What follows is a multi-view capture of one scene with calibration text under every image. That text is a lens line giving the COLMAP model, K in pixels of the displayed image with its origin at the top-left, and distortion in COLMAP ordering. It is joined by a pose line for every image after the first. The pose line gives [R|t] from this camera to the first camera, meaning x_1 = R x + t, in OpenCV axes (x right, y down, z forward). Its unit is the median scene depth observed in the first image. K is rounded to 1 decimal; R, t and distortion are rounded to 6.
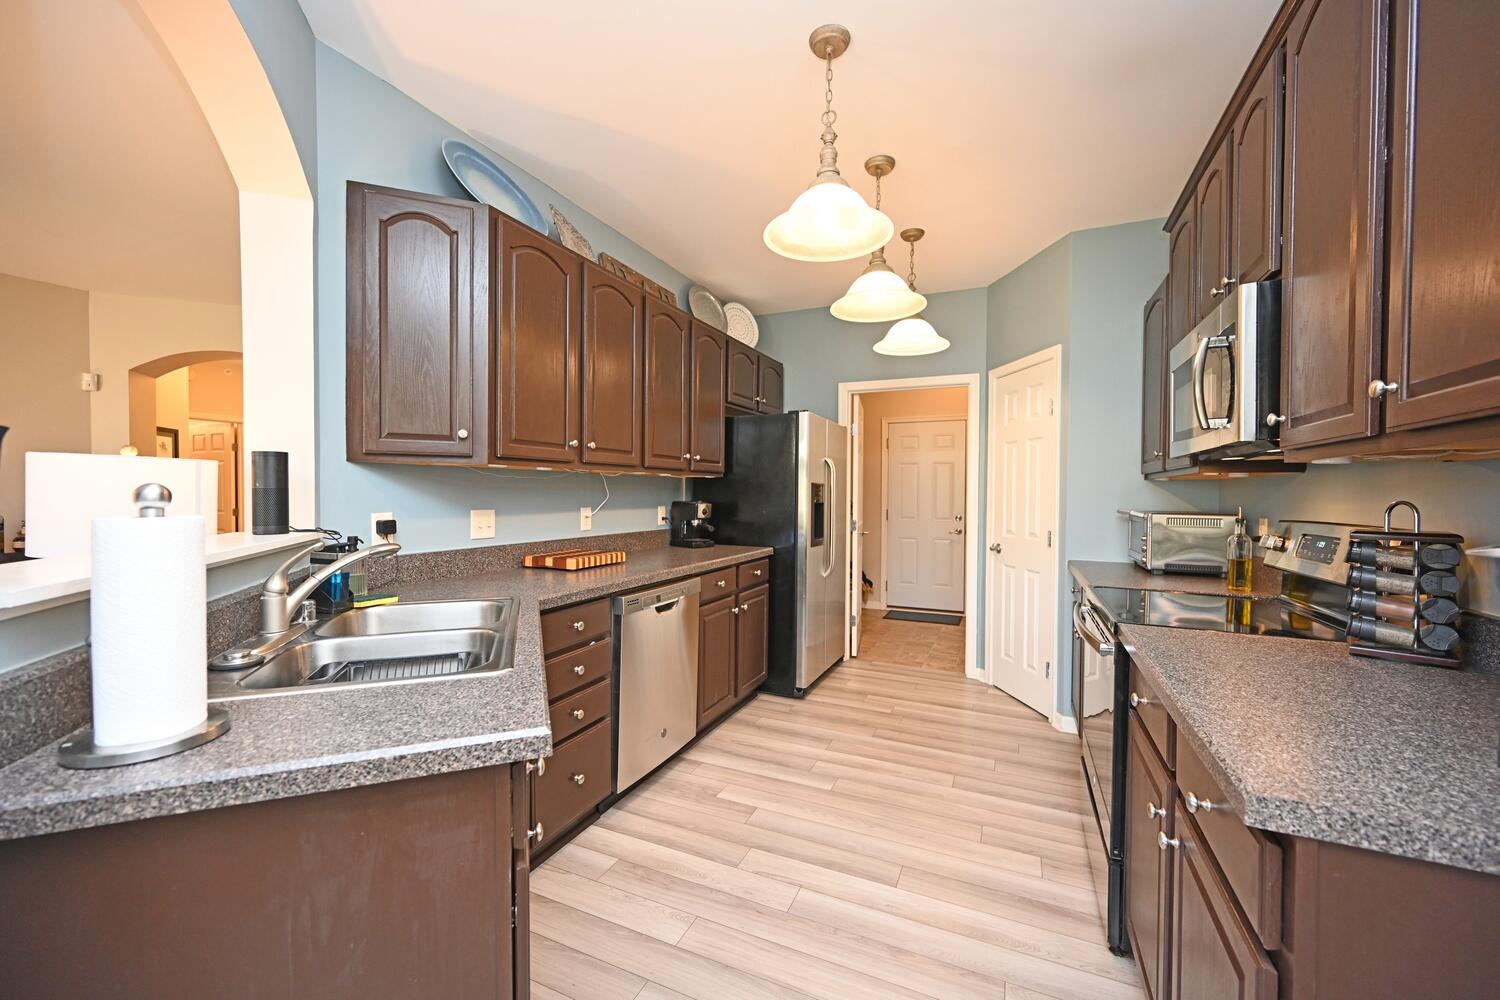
lens RADIAL K [[592.6, 0, 750.0], [0, 592.6, 500.0], [0, 0, 1]] dist [0.000235, 0.000134]
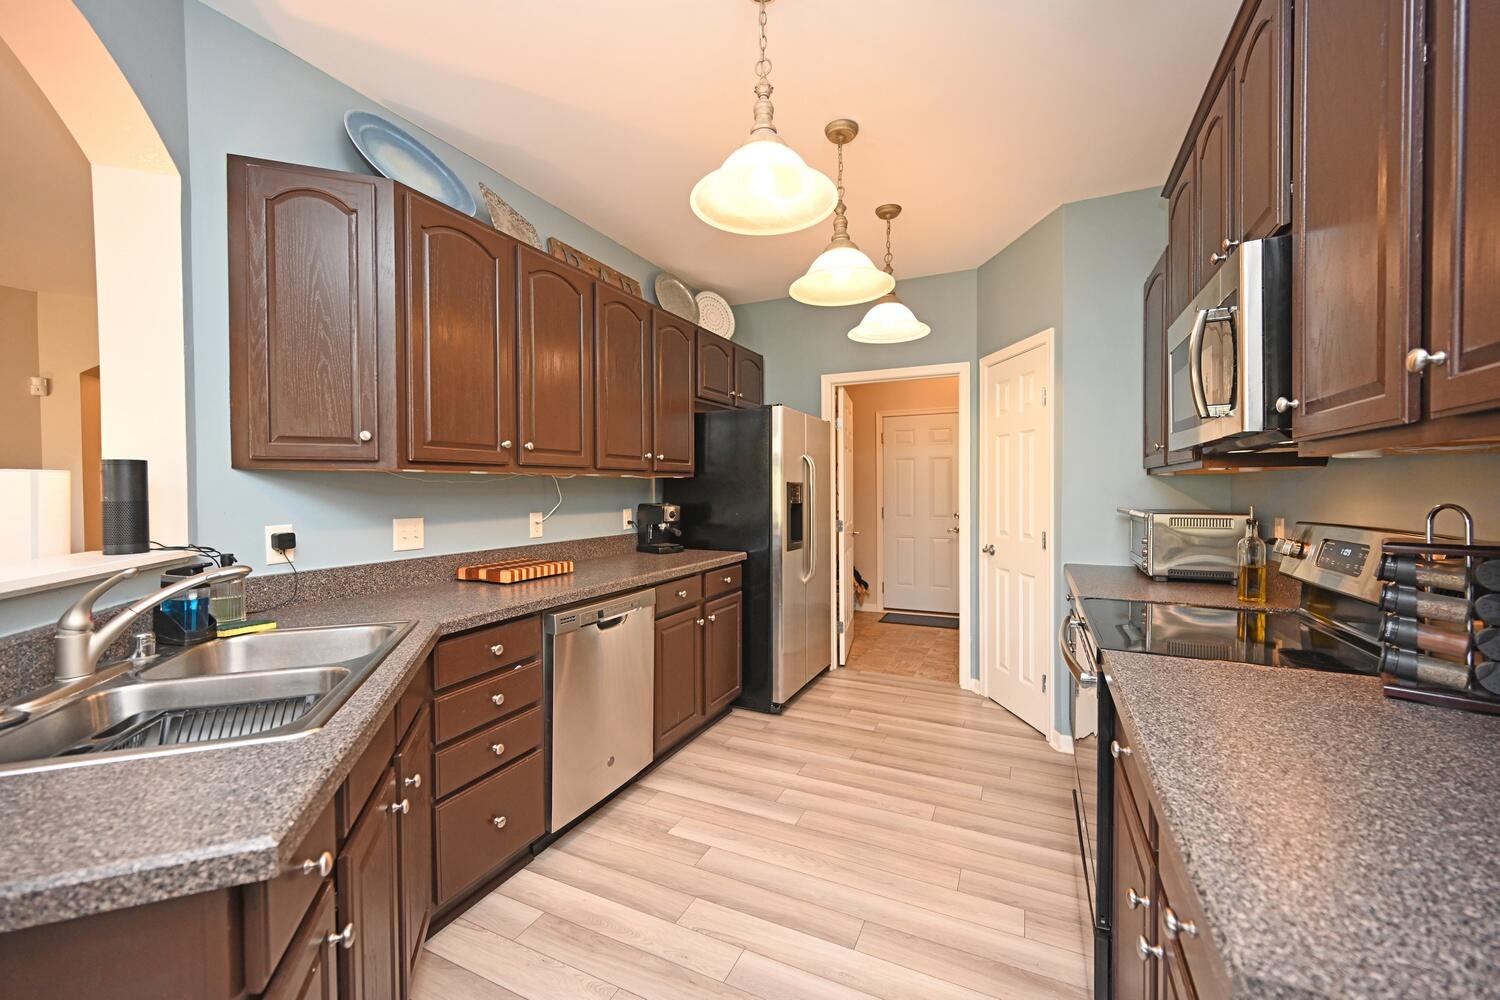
lens RADIAL K [[596.9, 0, 748.3], [0, 596.9, 495.7], [0, 0, 1]] dist [0.001182, 0.000979]
pose [[0.999721, -0.012807, -0.019850, 0.105781], [0.012781, 0.999917, -0.001444, -0.012206], [0.019867, 0.001190, 0.999802, 0.106823]]
